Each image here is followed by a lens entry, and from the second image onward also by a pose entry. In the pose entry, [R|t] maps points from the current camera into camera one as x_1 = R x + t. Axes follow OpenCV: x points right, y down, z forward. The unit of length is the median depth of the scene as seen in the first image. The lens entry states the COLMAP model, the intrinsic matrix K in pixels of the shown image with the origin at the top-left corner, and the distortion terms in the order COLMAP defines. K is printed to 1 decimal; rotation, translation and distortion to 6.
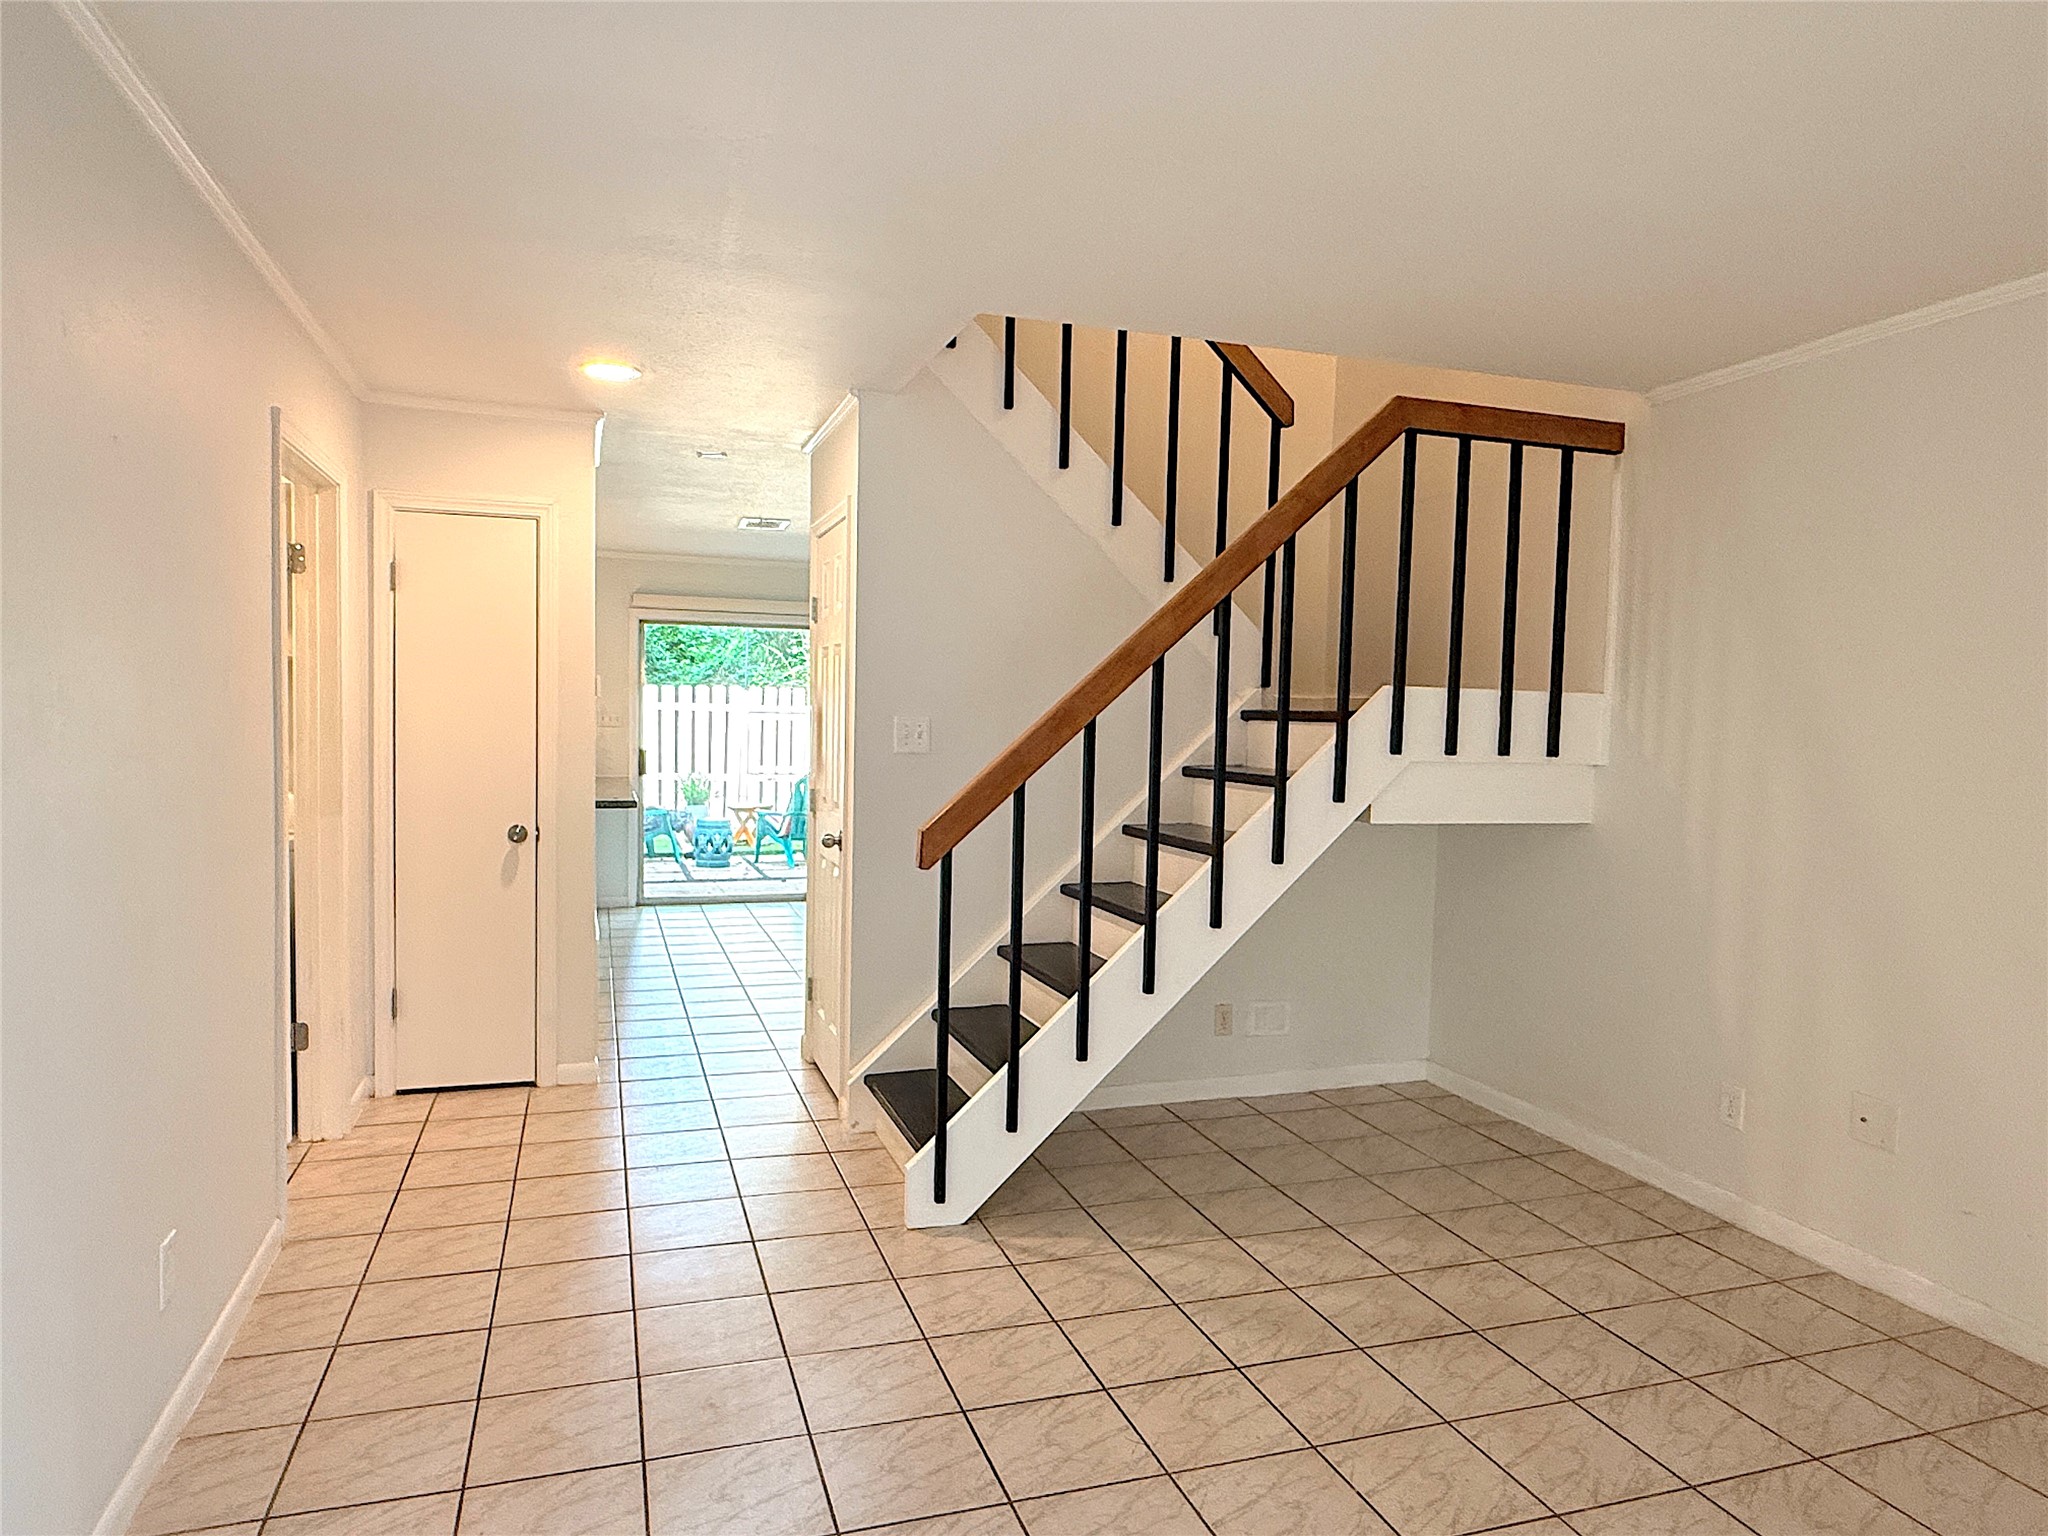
lens RADIAL K [[1271.3, 0, 1020.8], [0, 1271.3, 770.3], [0, 0, 1]] dist [0.000027, -0.000044]
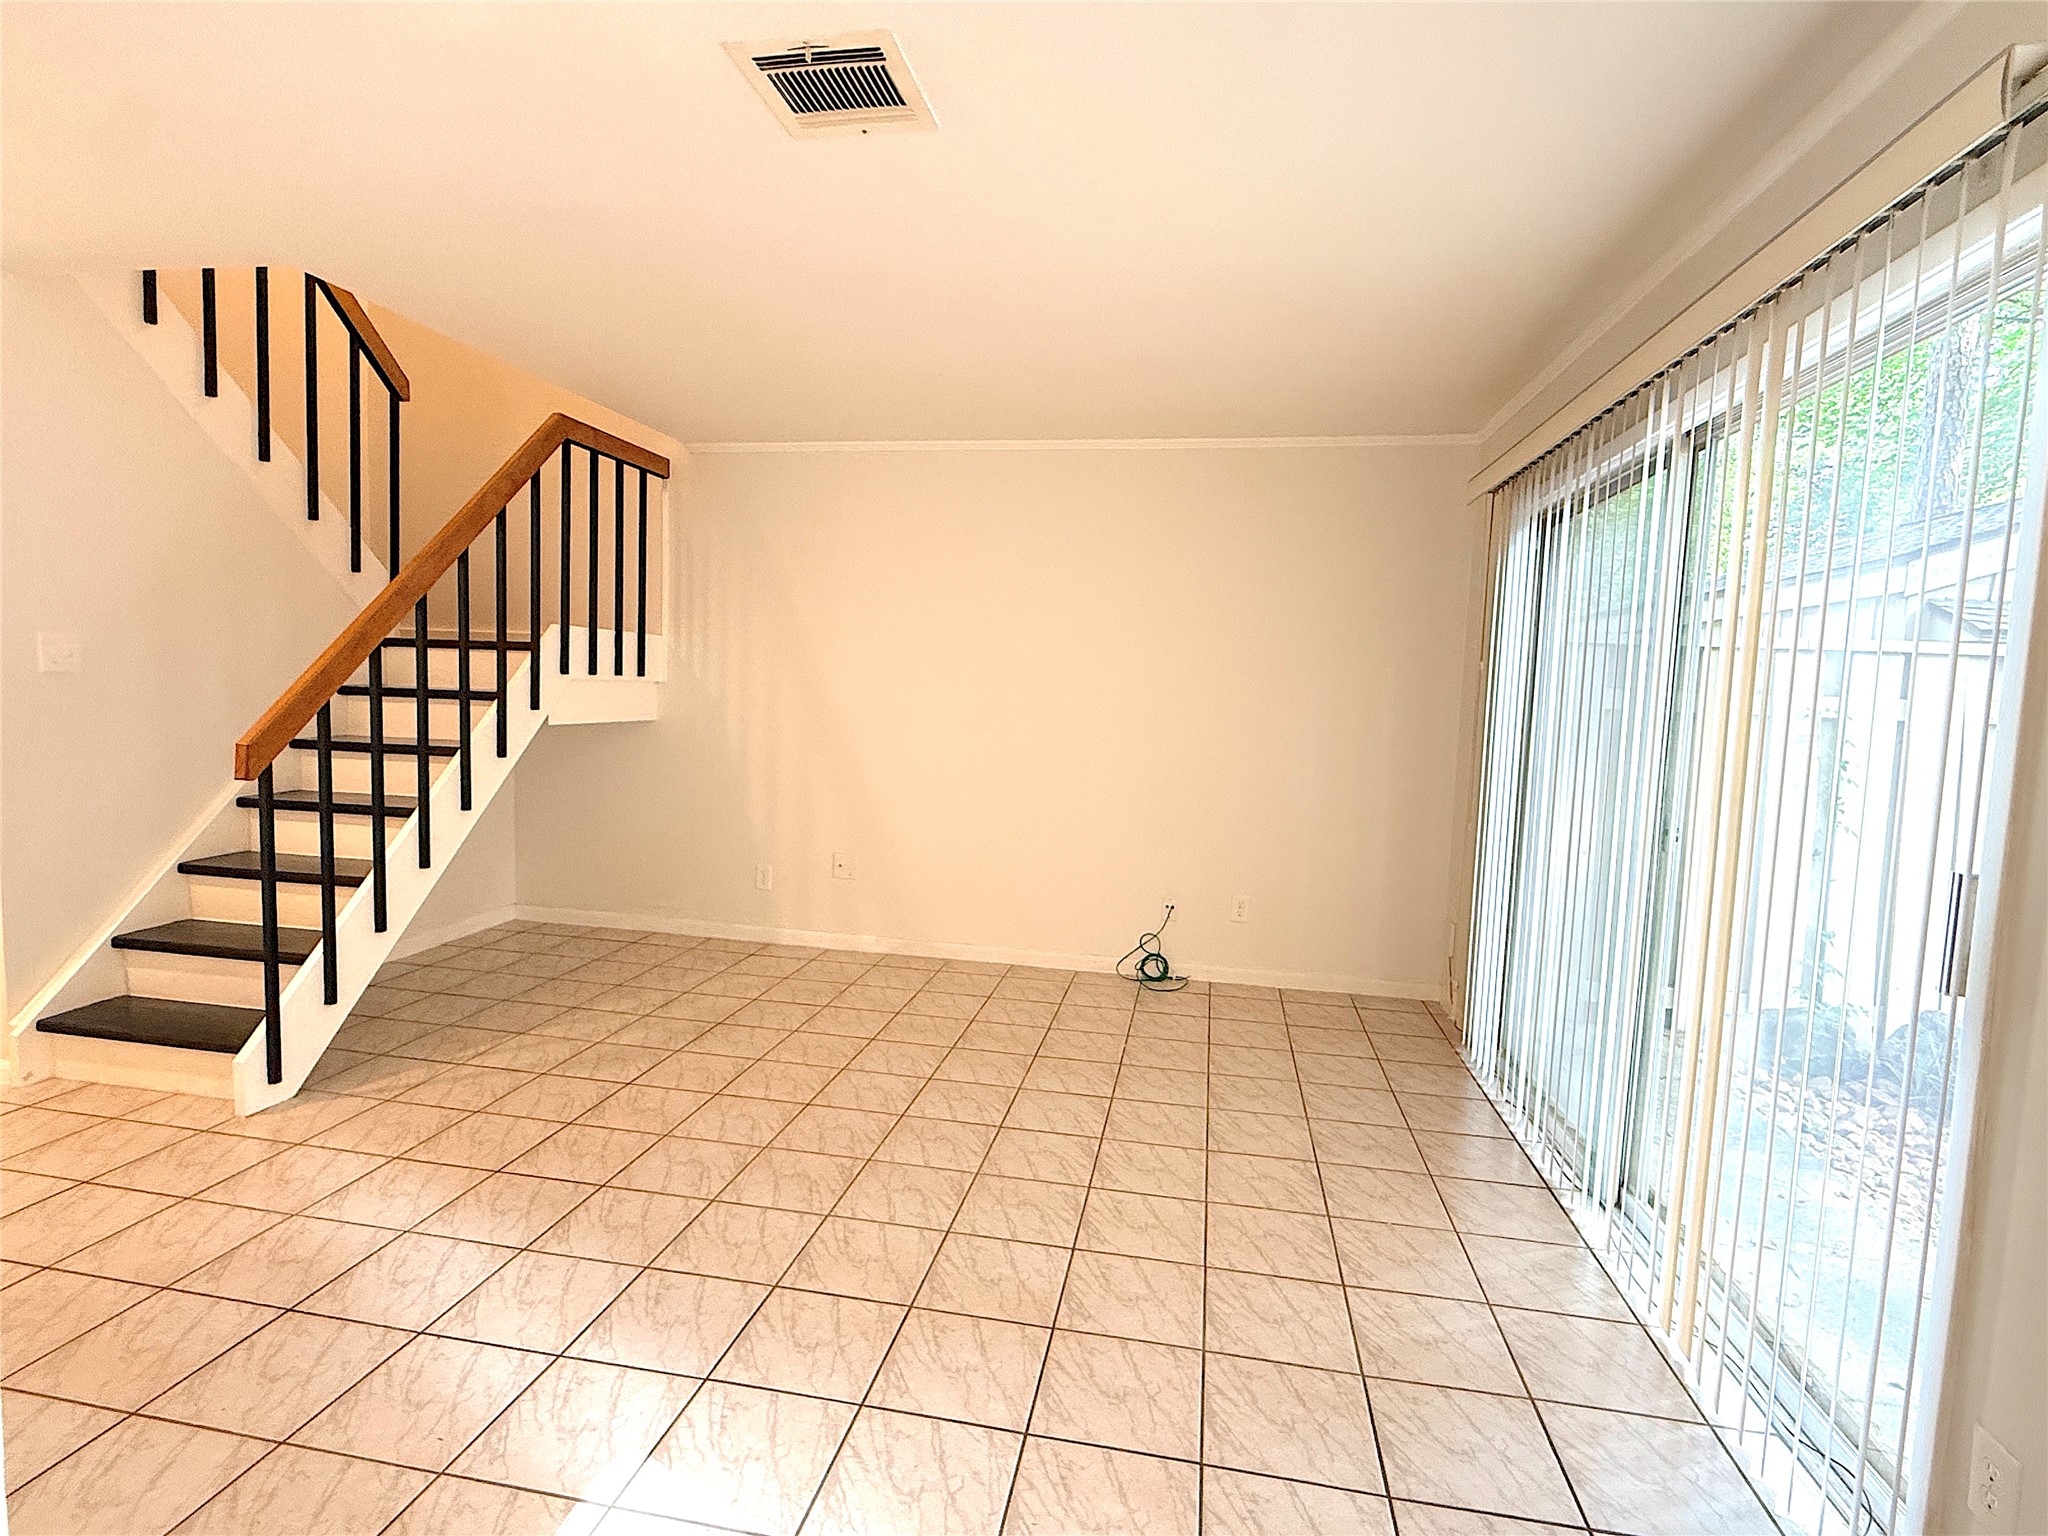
lens RADIAL K [[1028.6, 0, 1020.1], [0, 1028.6, 761.6], [0, 0, 1]] dist [0.003337, -0.001596]
pose [[0.487214, -0.072464, 0.870271, -0.455770], [0.016161, 0.997129, 0.073979, 0.007419], [-0.873133, -0.021979, 0.486986, 0.012391]]
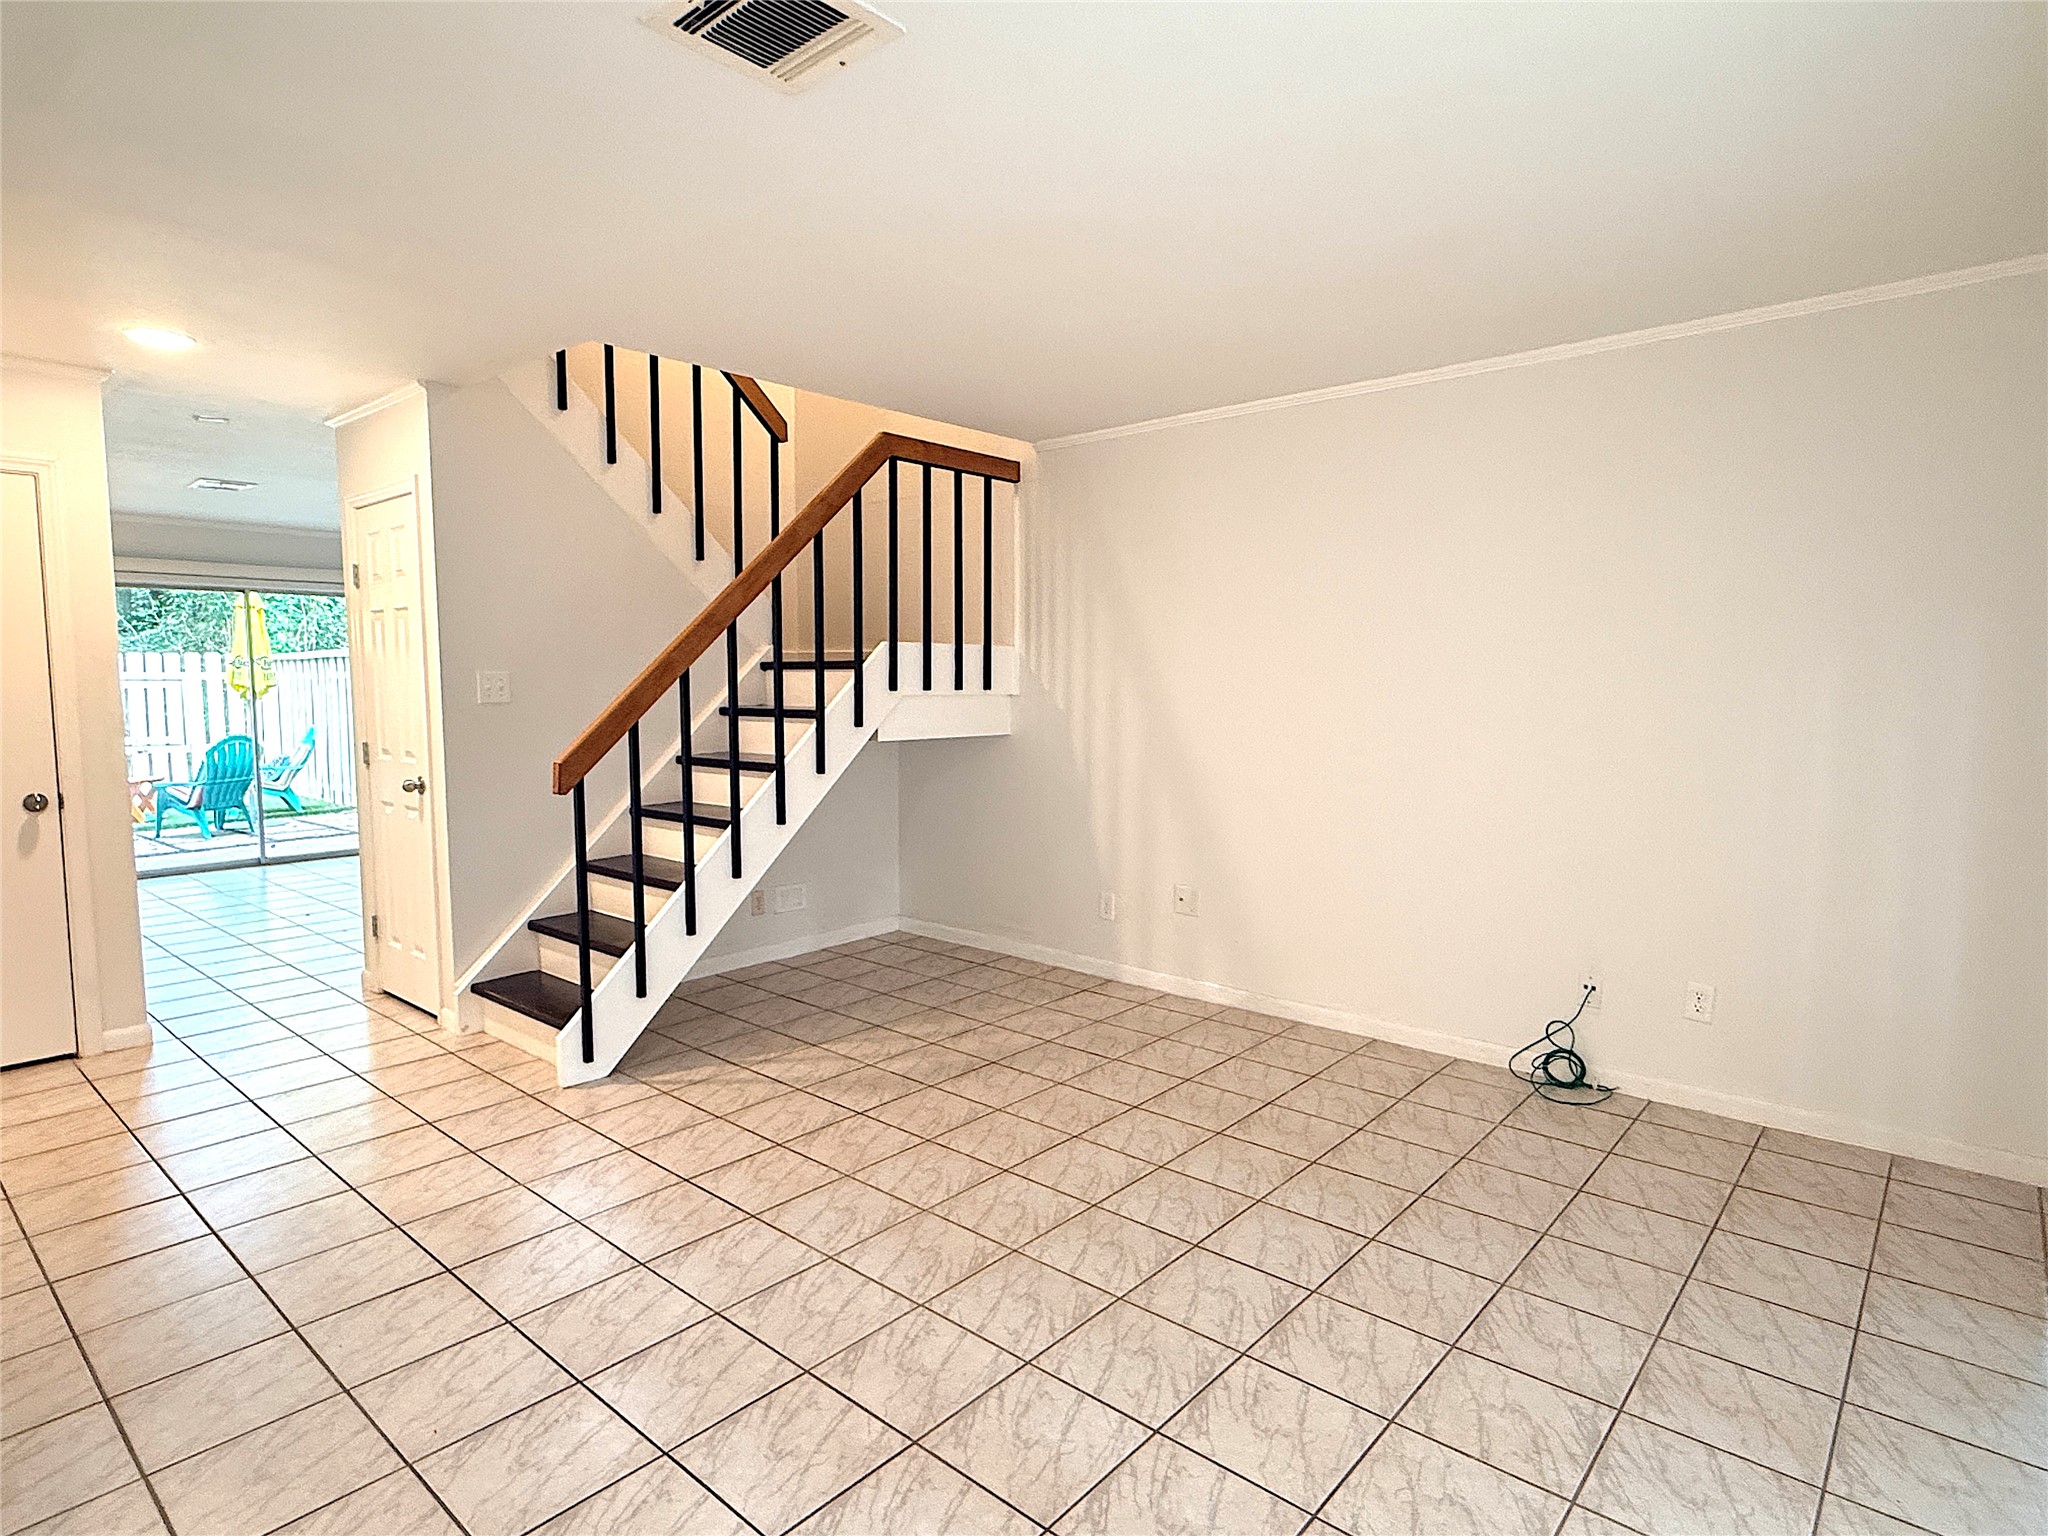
lens RADIAL K [[1111.4, 0, 1019.6], [0, 1111.4, 767.1], [0, 0, 1]] dist [-0.005170, 0.006178]
pose [[0.864173, -0.064672, 0.499022, -0.201472], [0.043609, 0.997601, 0.053767, 0.011227], [-0.501302, -0.024702, 0.864919, -0.128428]]
